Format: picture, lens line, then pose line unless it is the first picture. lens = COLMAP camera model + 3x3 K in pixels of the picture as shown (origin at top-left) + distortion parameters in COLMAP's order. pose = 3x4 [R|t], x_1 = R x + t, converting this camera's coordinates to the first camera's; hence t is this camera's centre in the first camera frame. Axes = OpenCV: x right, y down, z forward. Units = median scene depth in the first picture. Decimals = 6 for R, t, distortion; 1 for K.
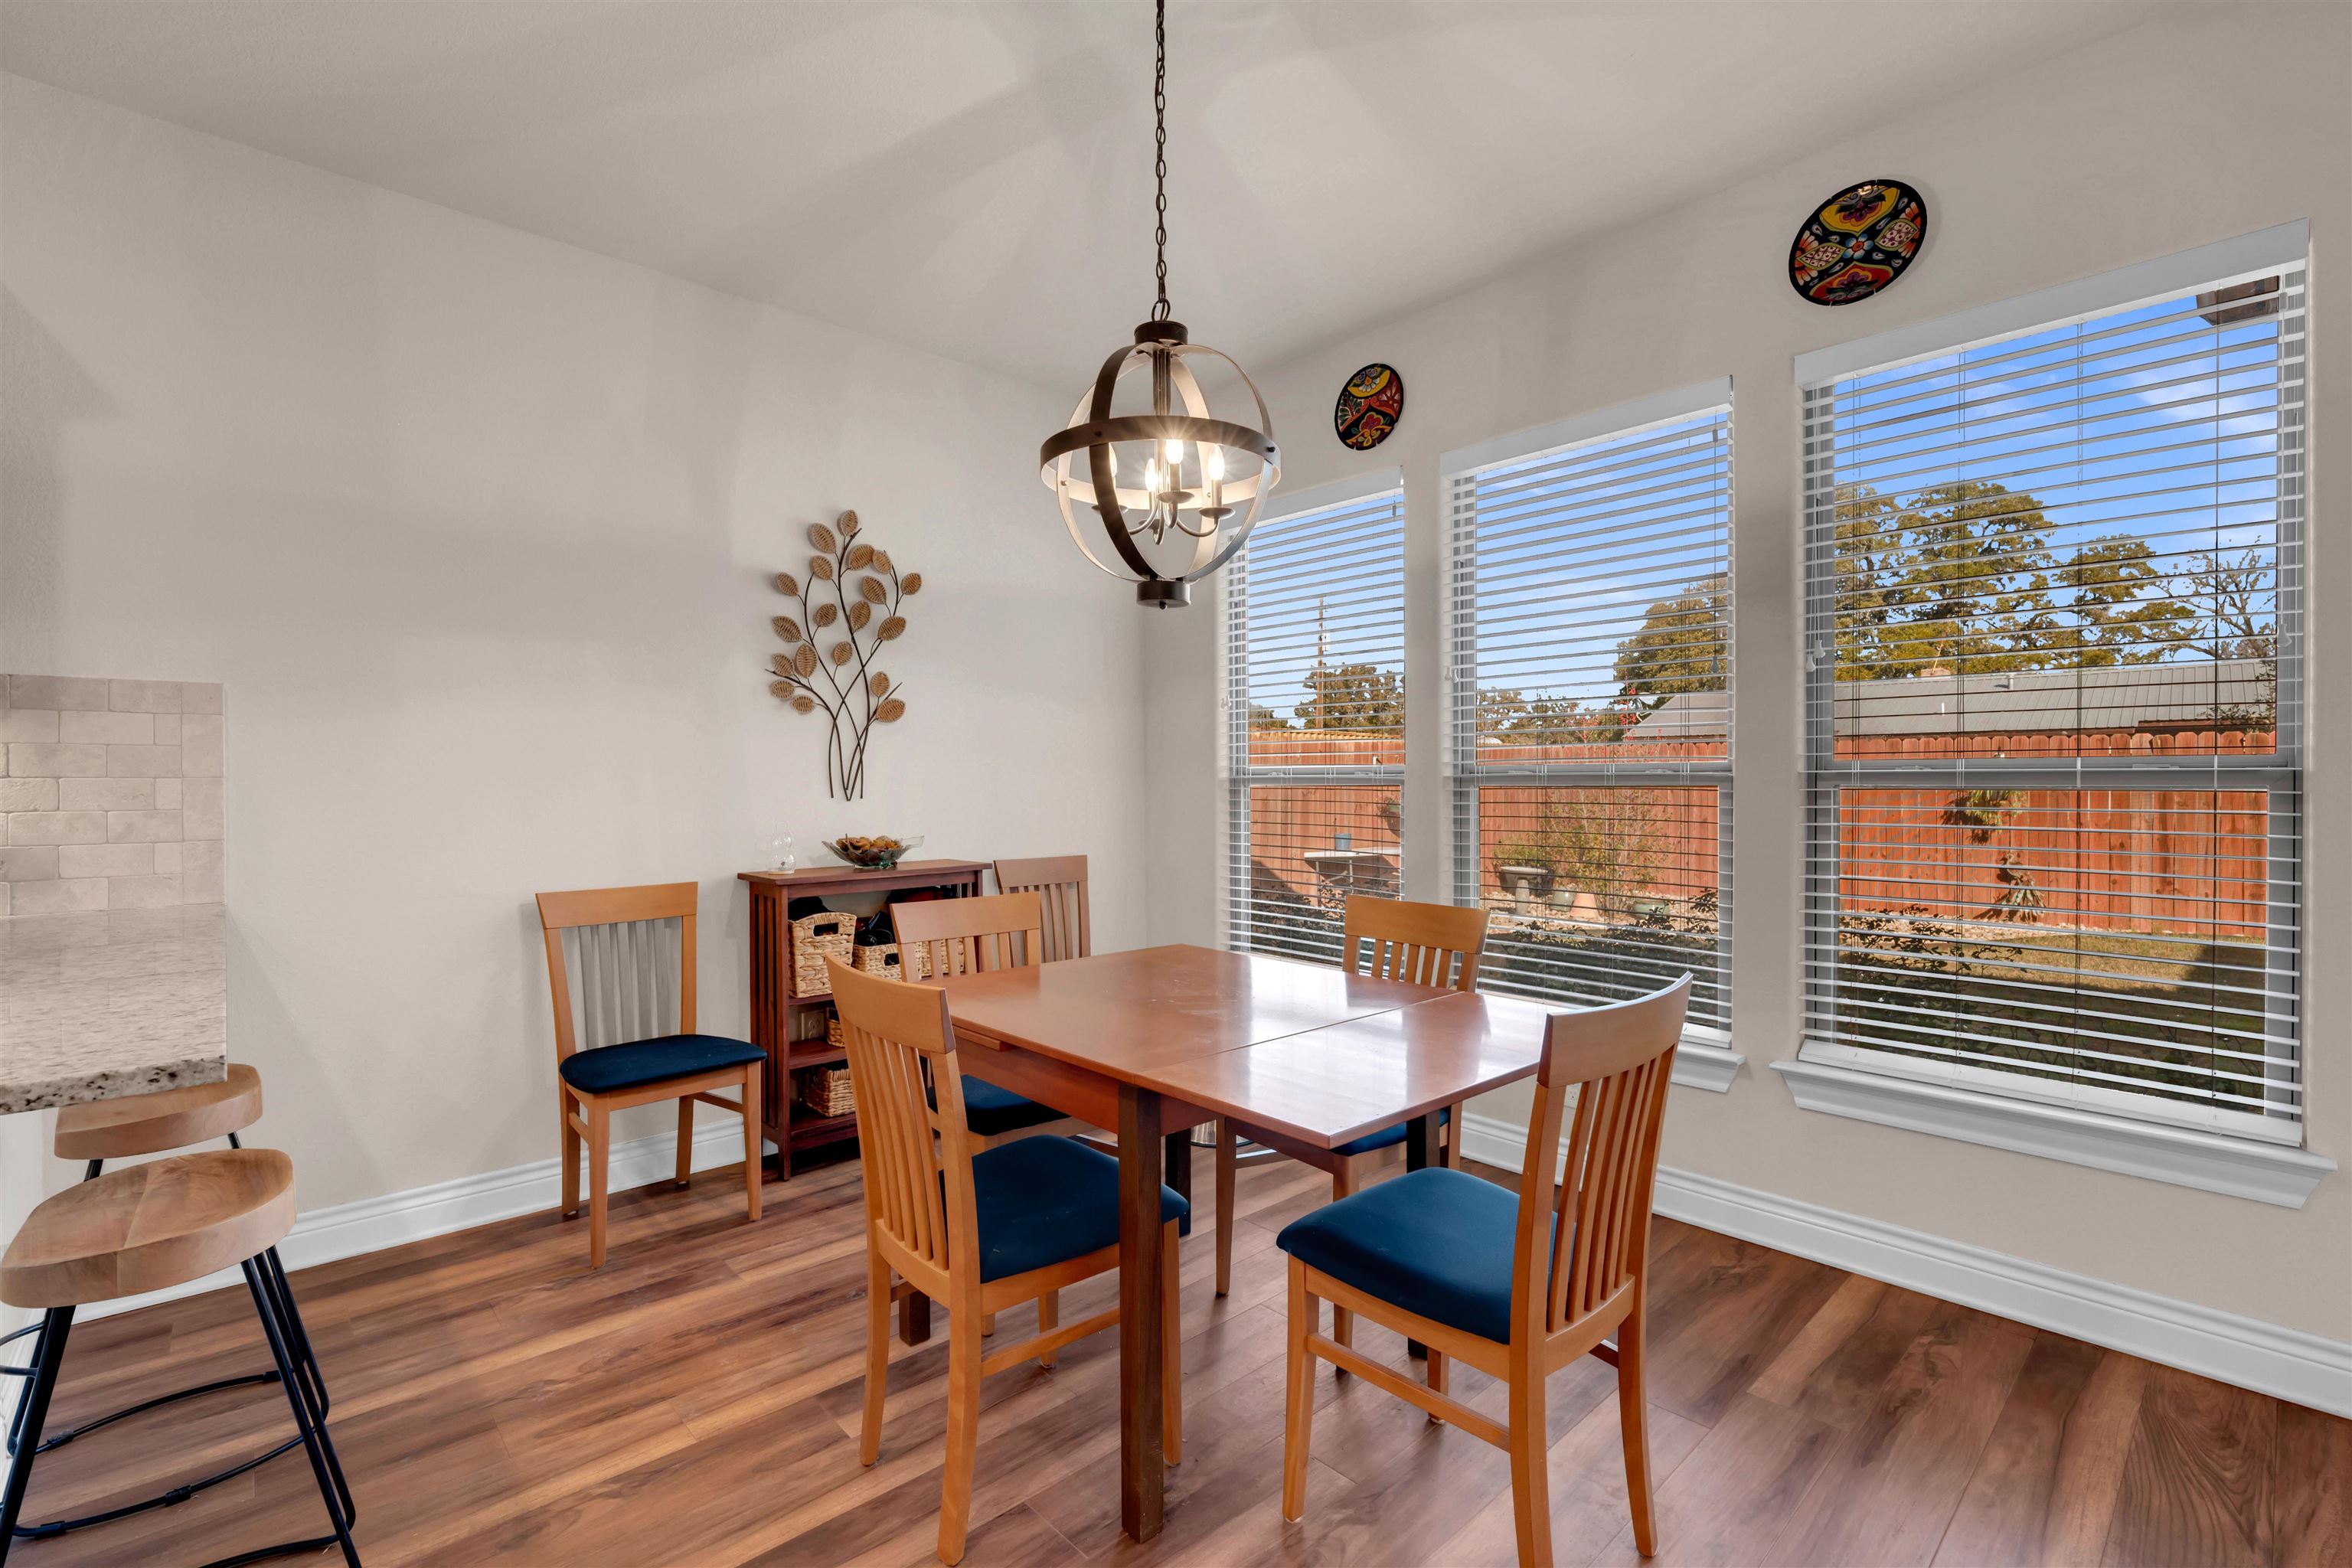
lens RADIAL K [[1034.9, 0, 1176.0], [0, 1034.9, 784.0], [0, 0, 1]] dist [-0.004996, -0.000449]
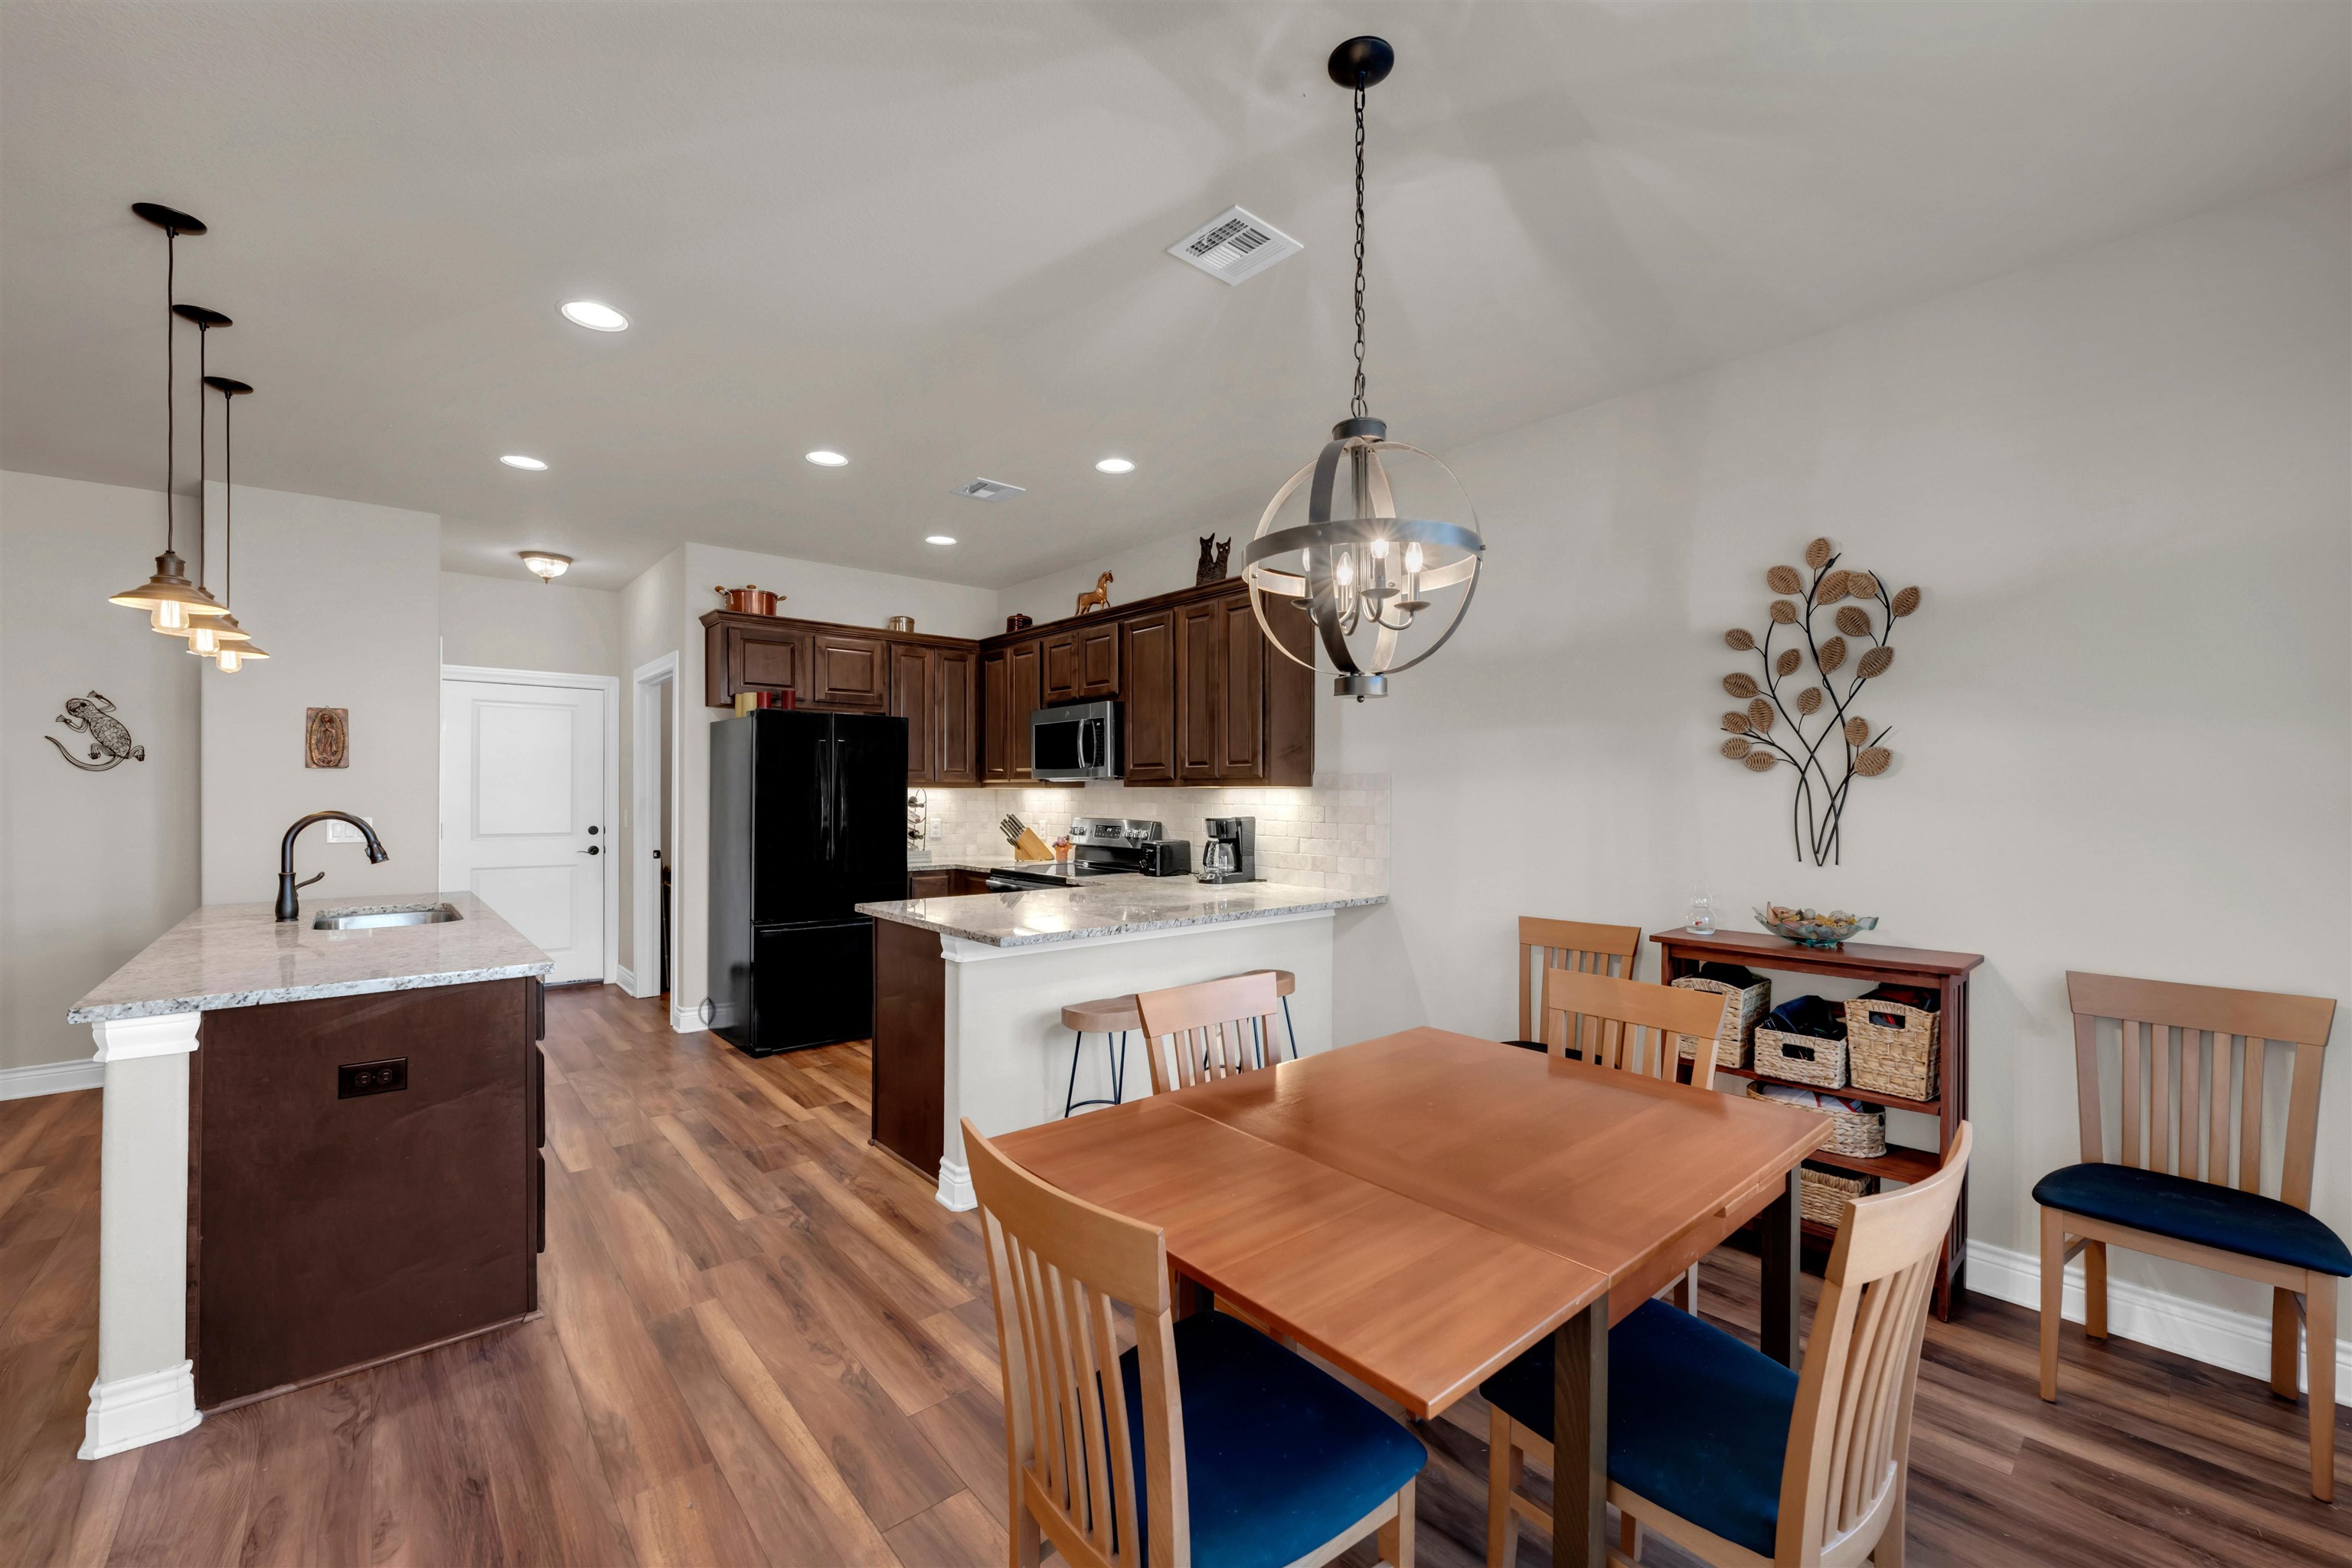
lens RADIAL K [[938.1, 0, 1169.8], [0, 938.1, 797.4], [0, 0, 1]] dist [-0.003341, -0.000115]
pose [[-0.032833, 0.009145, -0.999419, 0.557121], [-0.005277, 0.999943, 0.009323, -0.052203], [0.999447, 0.005580, -0.032783, 0.520873]]
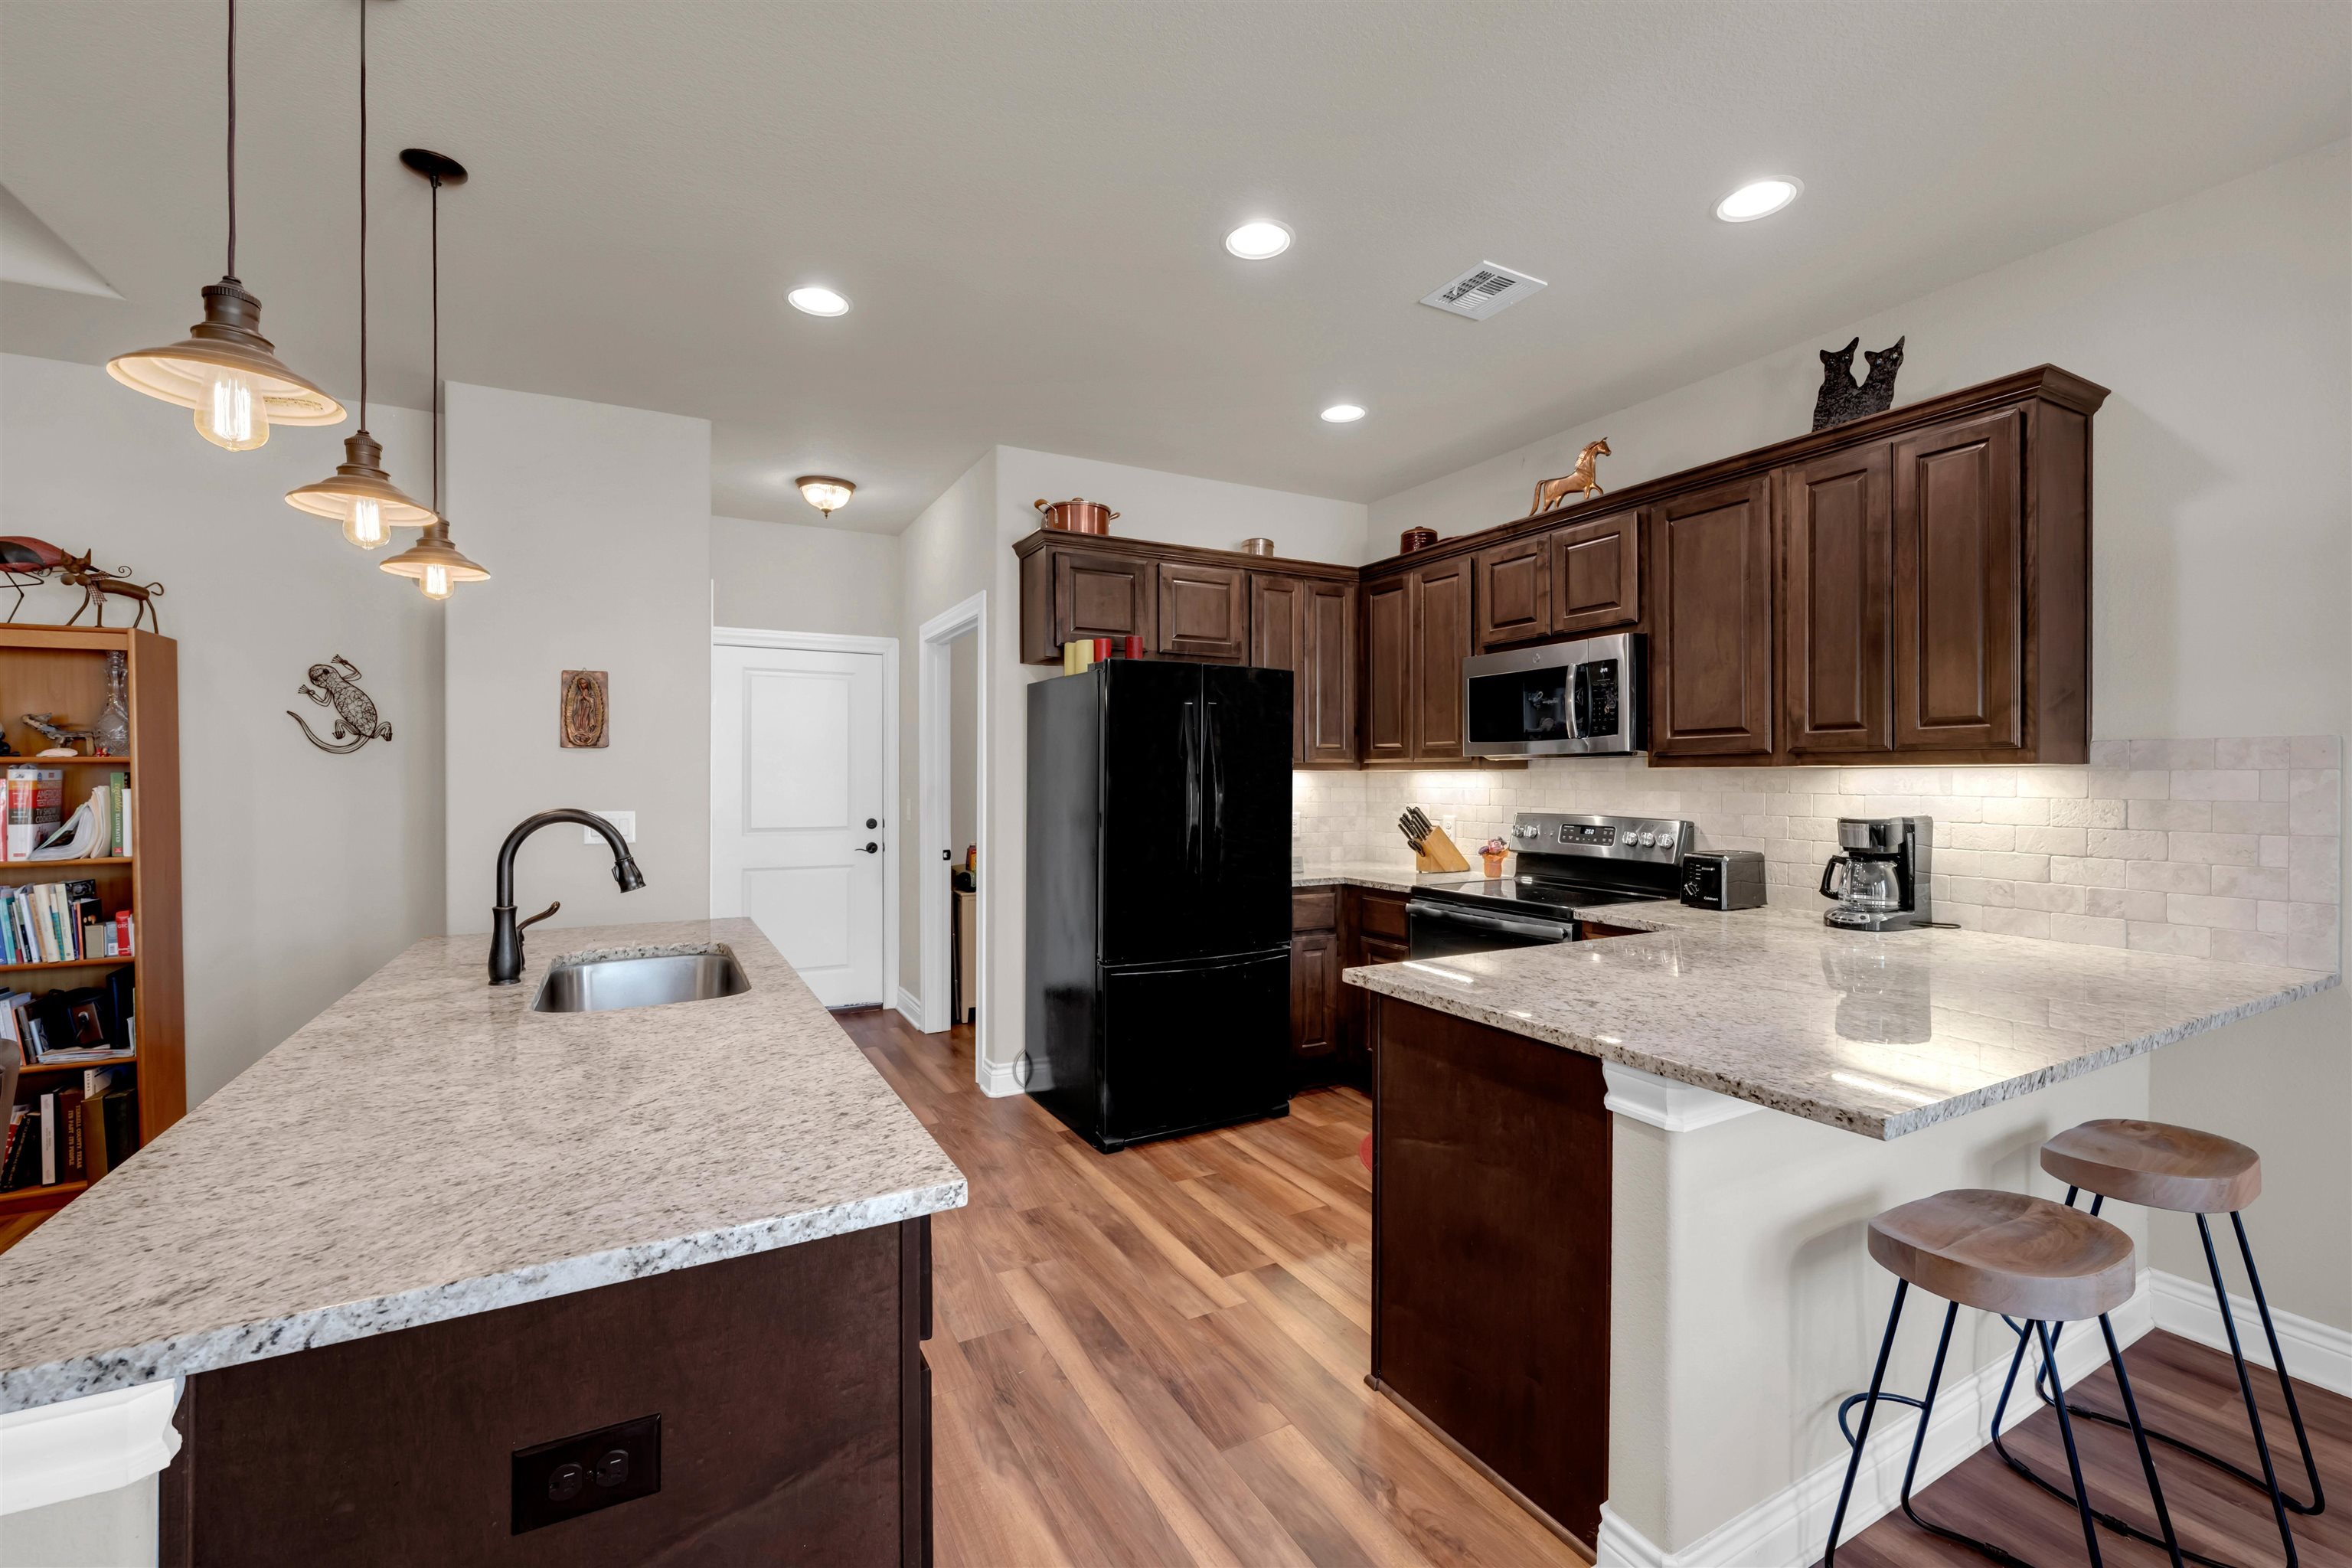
lens RADIAL K [[972.6, 0, 1170.5], [0, 972.6, 782.4], [0, 0, 1]] dist [-0.004139, 0.000253]
pose [[-0.246097, 0.010043, -0.969193, 0.130046], [-0.001012, 0.999943, 0.010618, -0.048858], [0.969245, 0.003594, -0.246073, 0.156559]]
